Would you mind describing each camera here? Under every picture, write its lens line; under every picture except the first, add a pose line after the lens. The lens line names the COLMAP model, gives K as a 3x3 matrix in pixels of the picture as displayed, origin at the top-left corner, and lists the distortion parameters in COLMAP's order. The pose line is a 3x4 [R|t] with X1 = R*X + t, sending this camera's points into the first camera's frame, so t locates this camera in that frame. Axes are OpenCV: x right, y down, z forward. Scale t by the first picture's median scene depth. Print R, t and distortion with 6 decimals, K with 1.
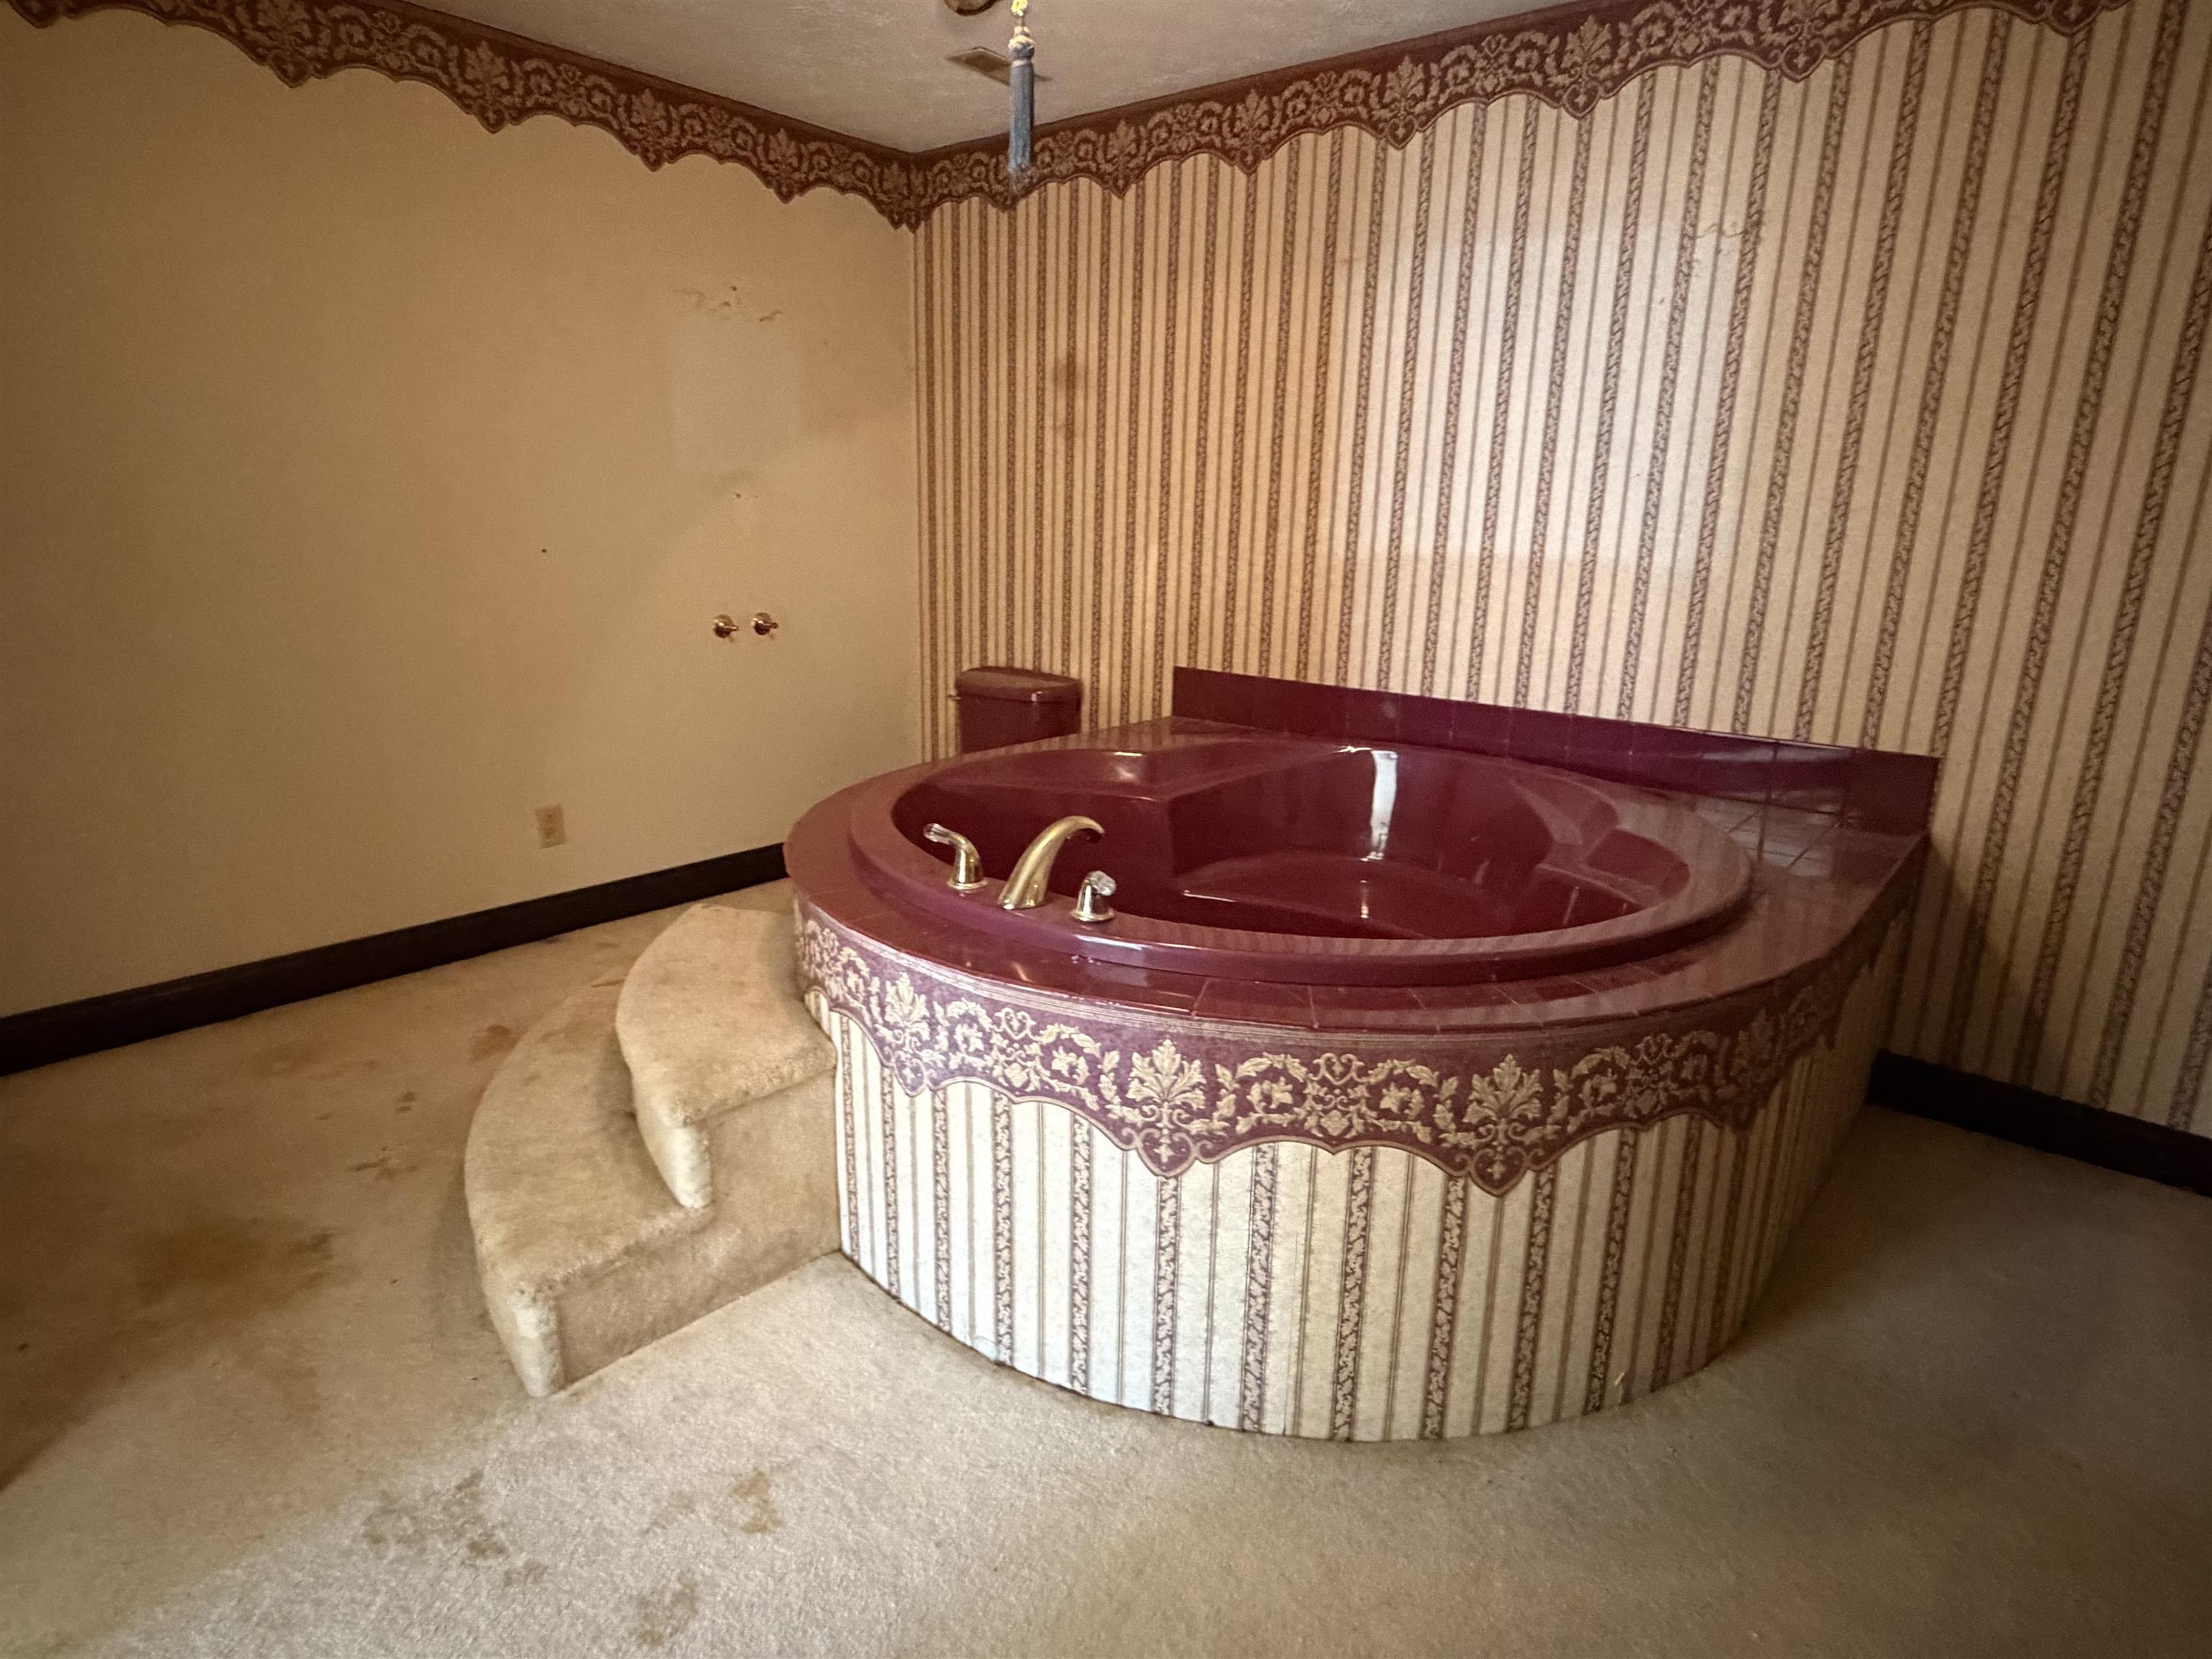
lens RADIAL K [[1232.7, 0, 1121.8], [0, 1232.7, 832.5], [0, 0, 1]] dist [0.001275, -0.000376]
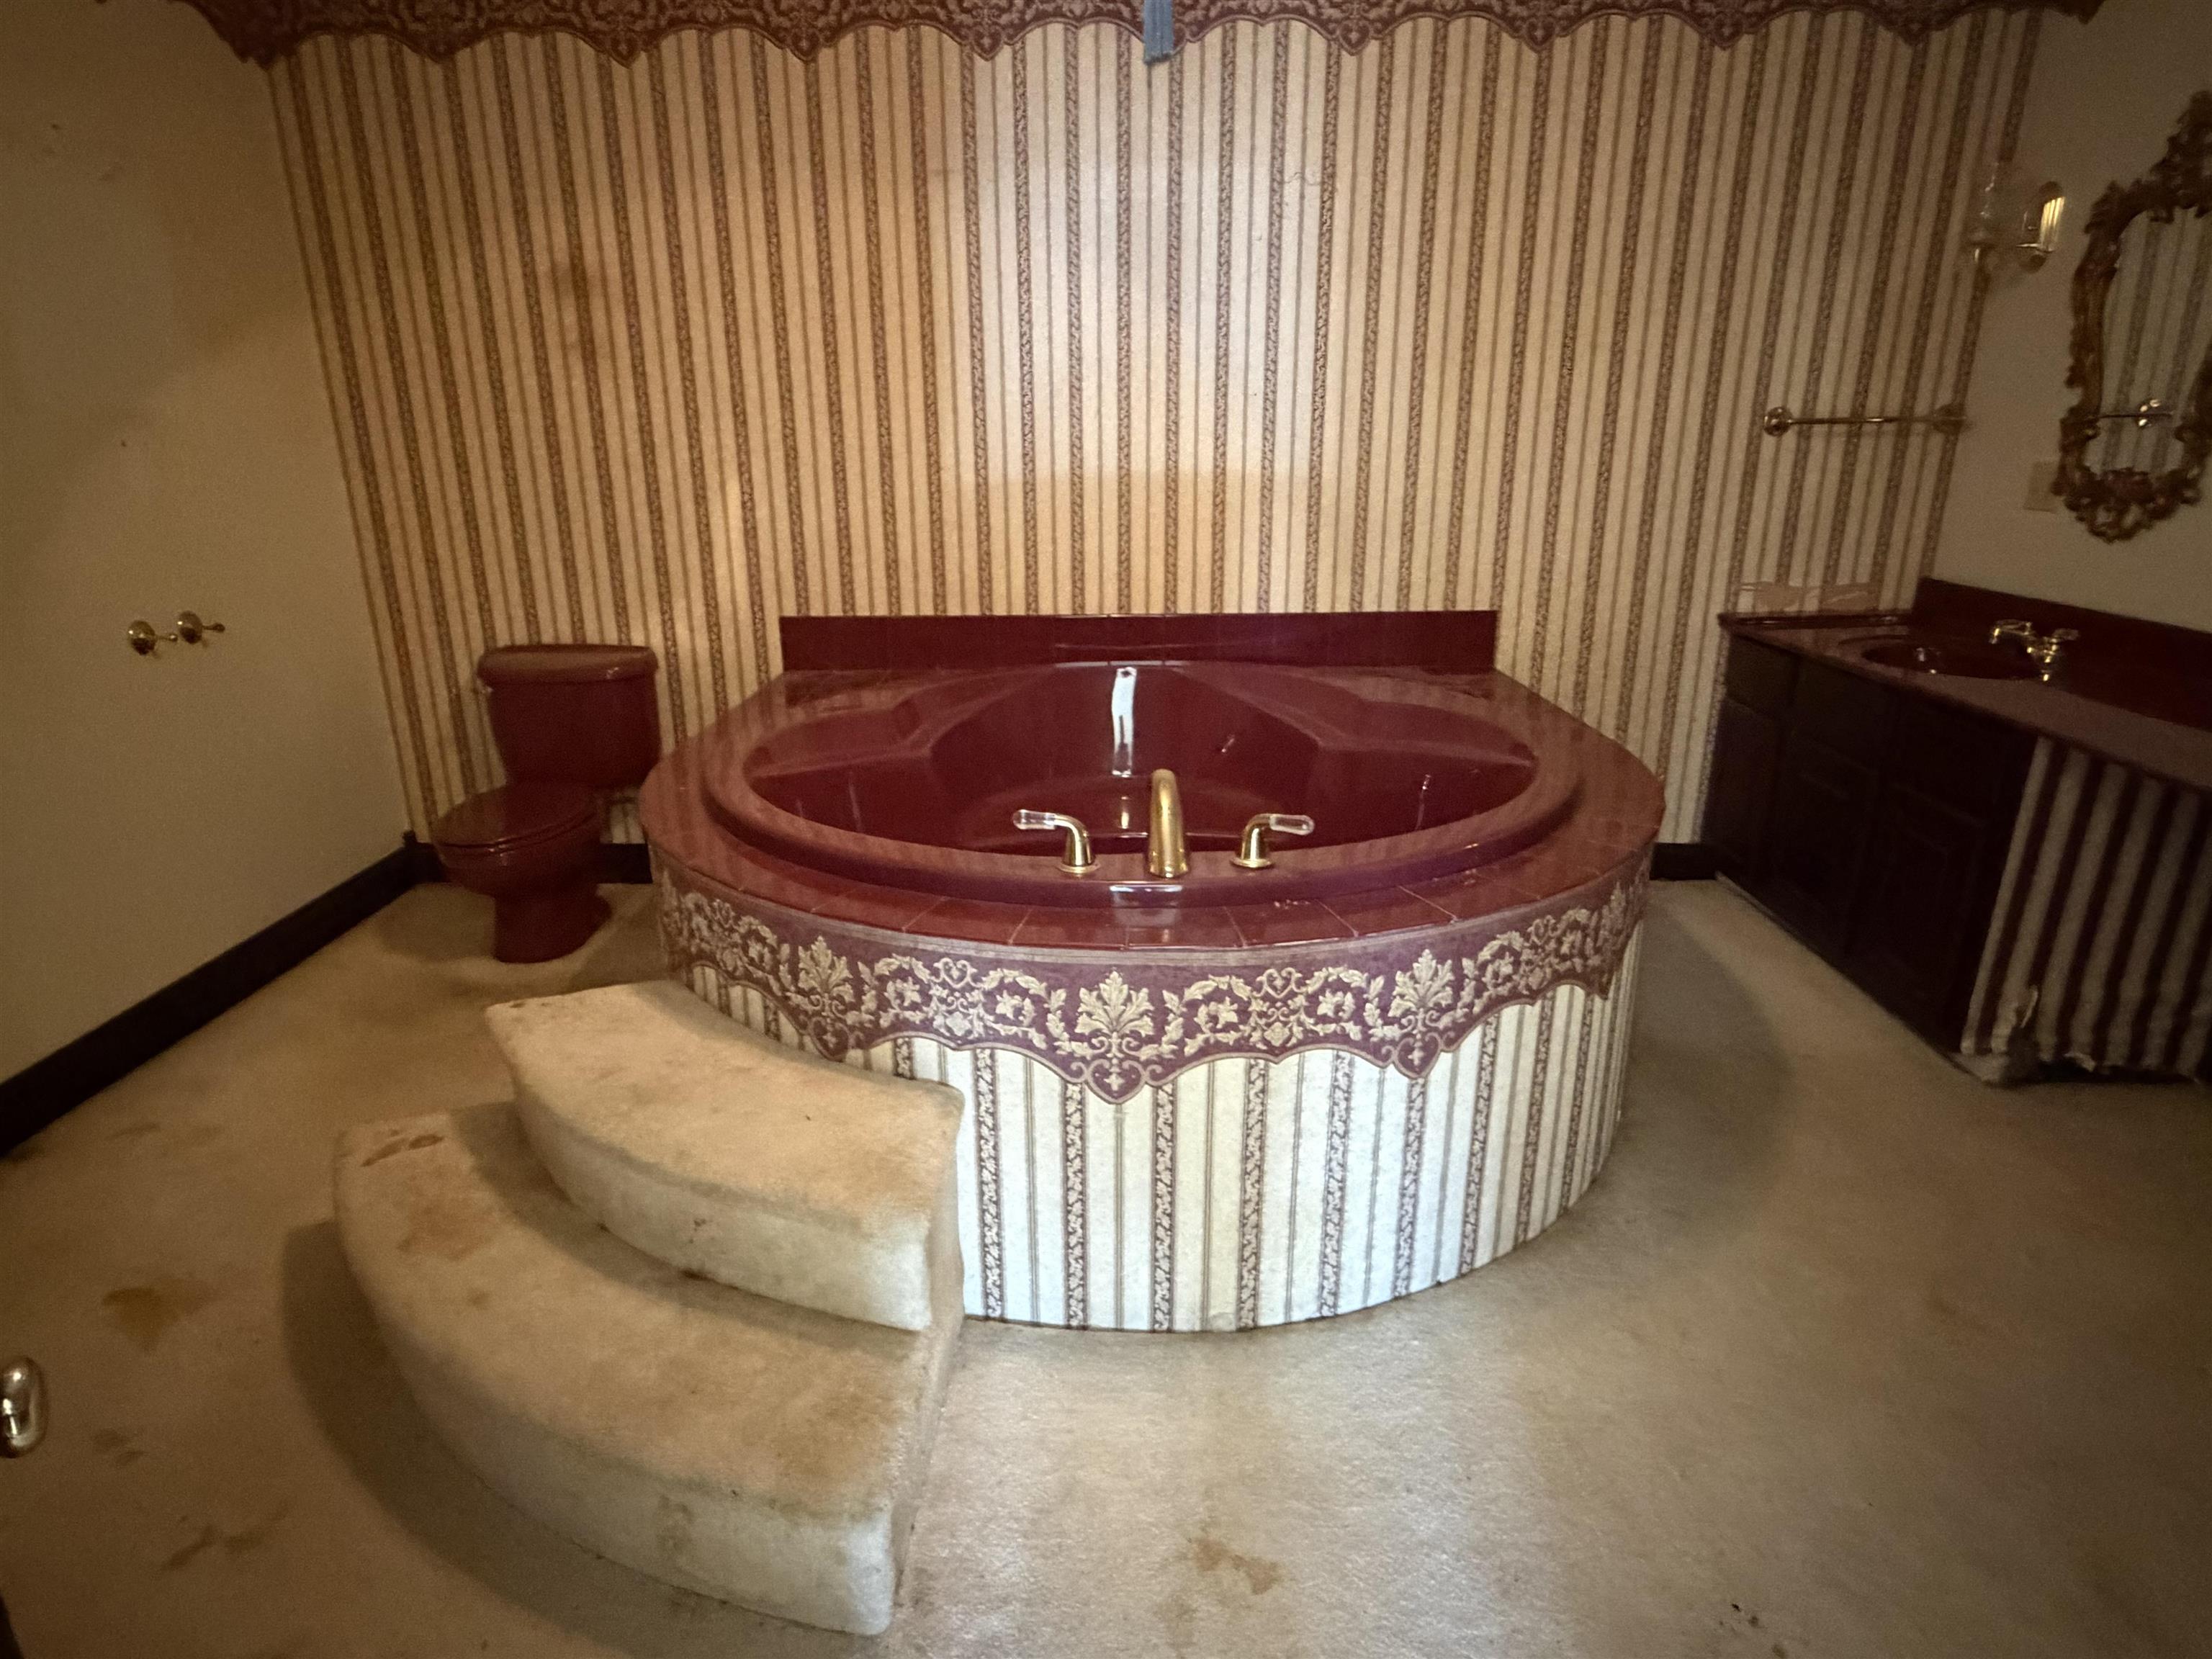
lens RADIAL K [[1232.7, 0, 1104.0], [0, 1232.7, 827.7], [0, 0, 1]] dist [0.001275, -0.000376]
pose [[0.783951, -0.219717, 0.580642, -0.465222], [0.185405, 0.975456, 0.118792, -0.066651], [-0.592491, 0.014527, 0.805446, 0.189027]]
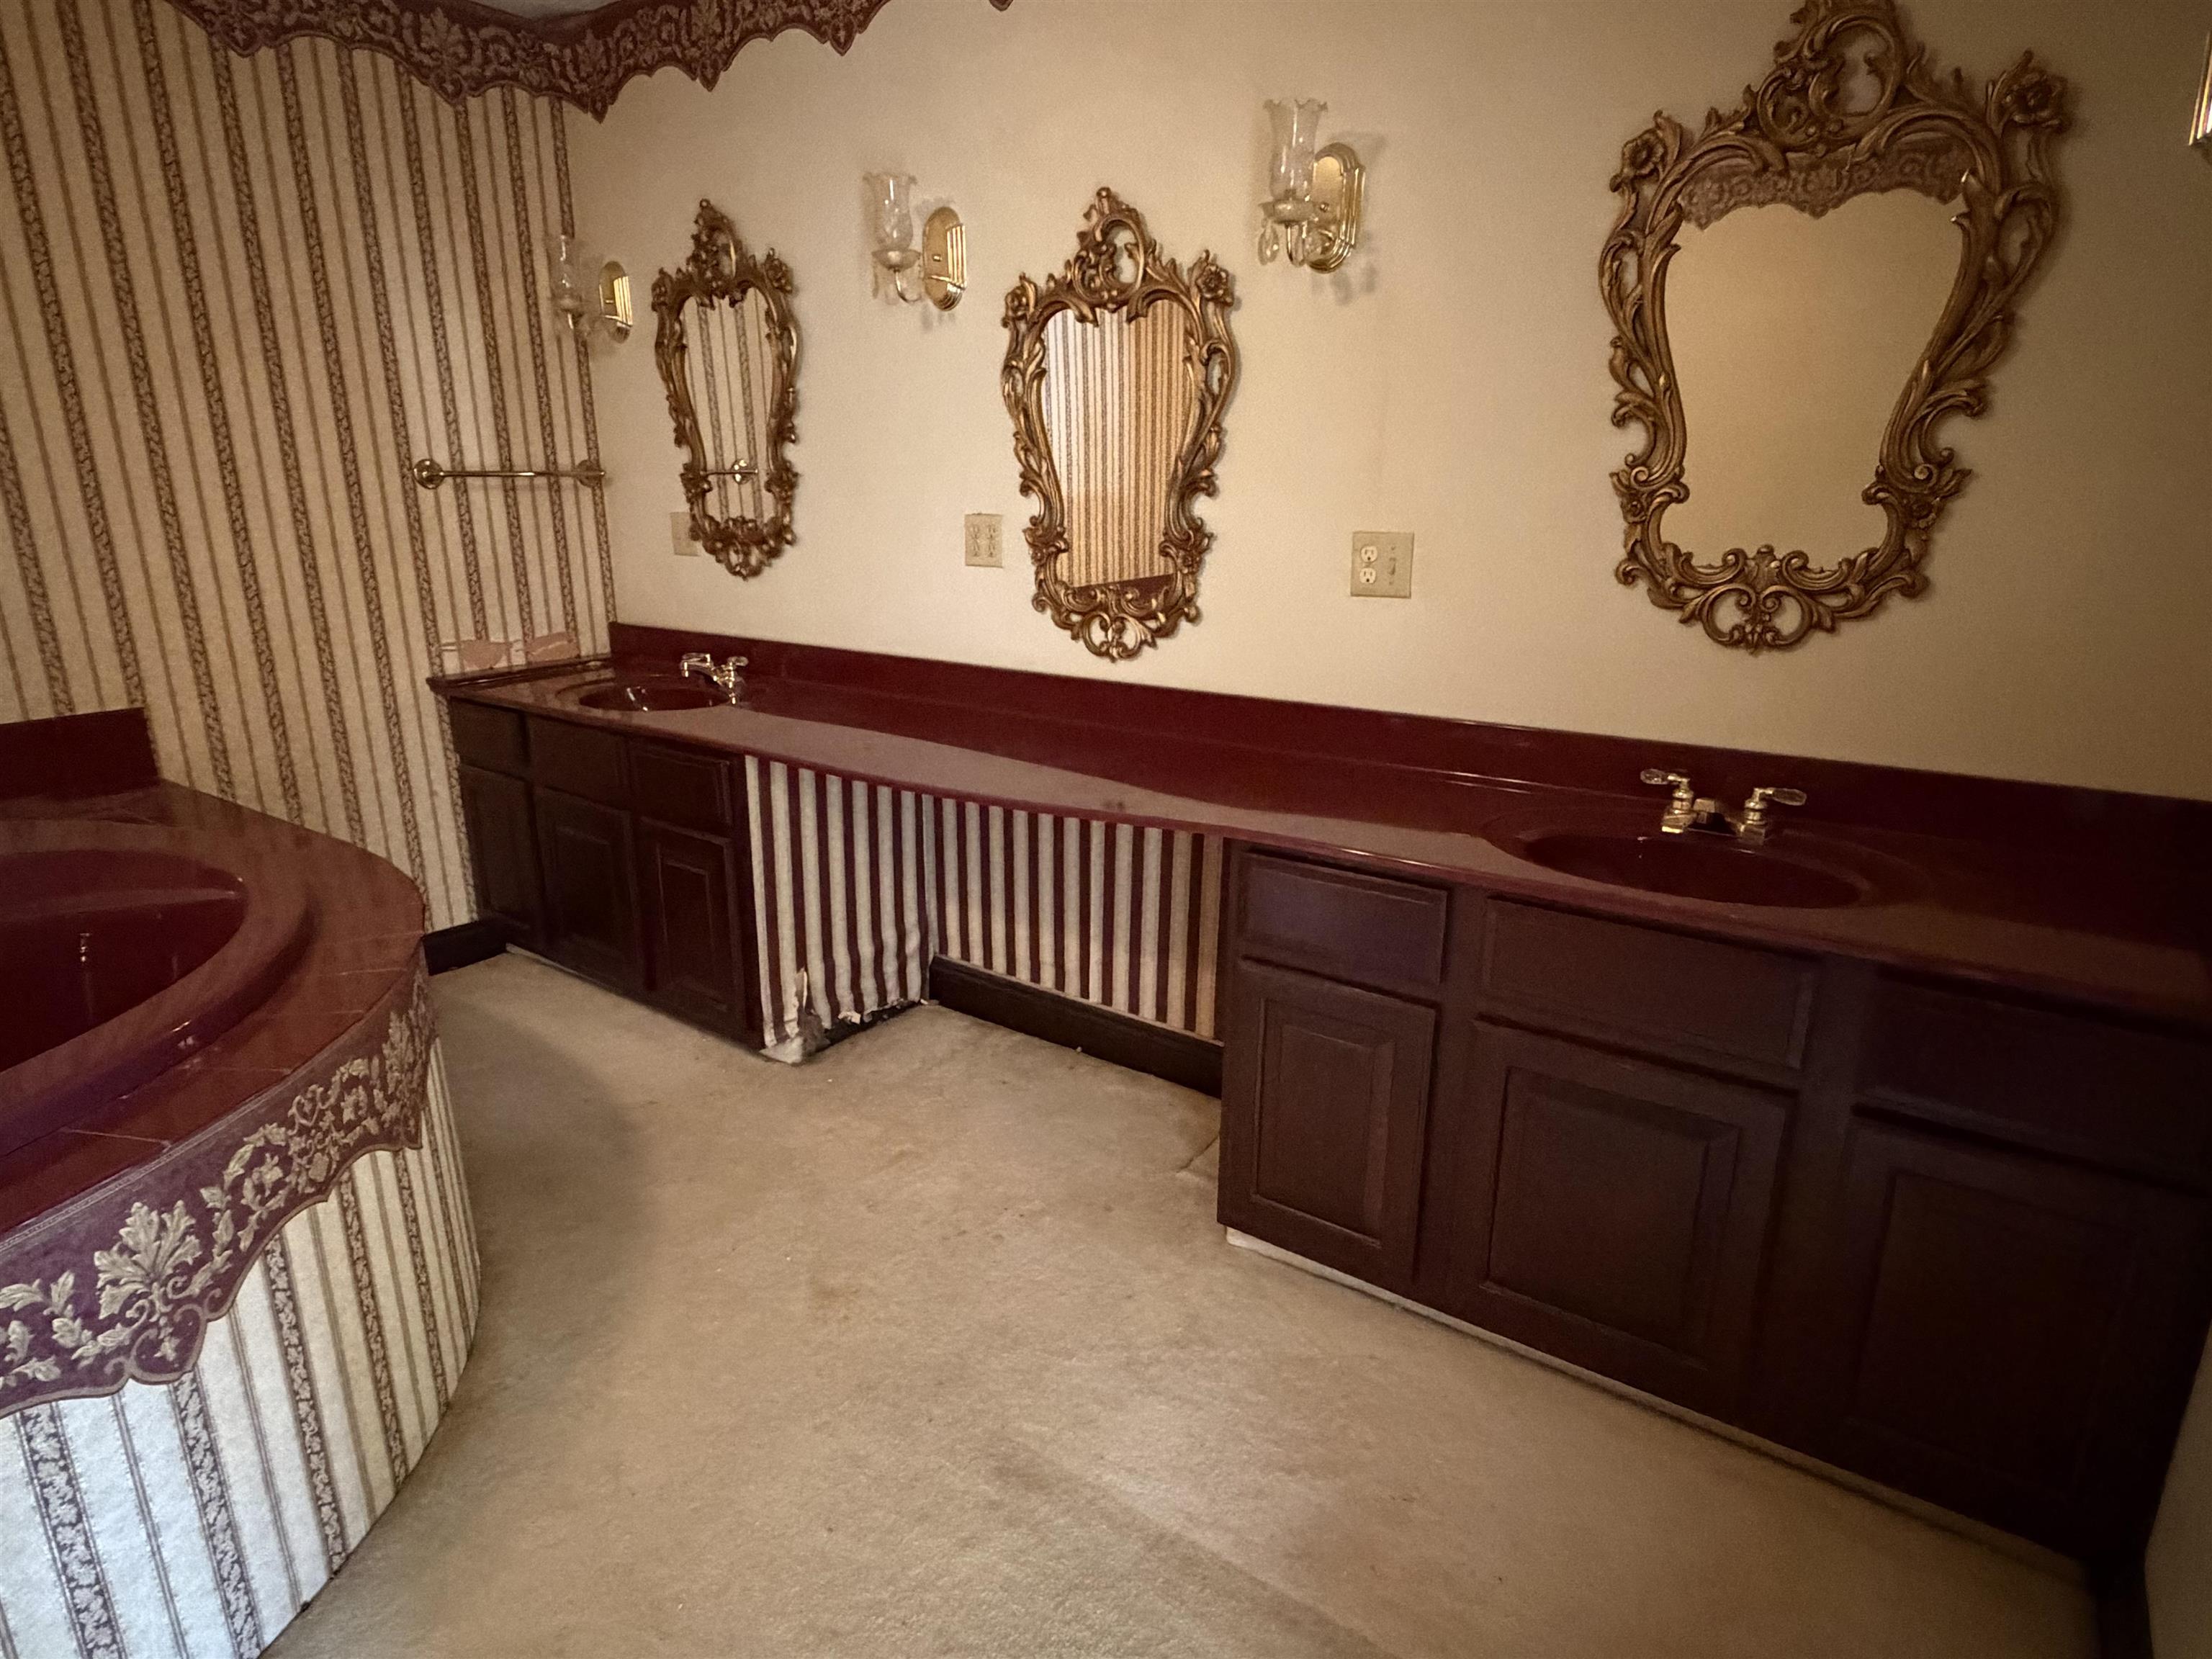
lens RADIAL K [[1232.7, 0, 1094.2], [0, 1232.7, 838.3], [0, 0, 1]] dist [0.001275, -0.000376]
pose [[-0.049959, -0.299284, 0.952855, -0.379592], [0.258933, 0.917545, 0.301770, -0.063721], [-0.964602, 0.261802, 0.031655, 0.222718]]
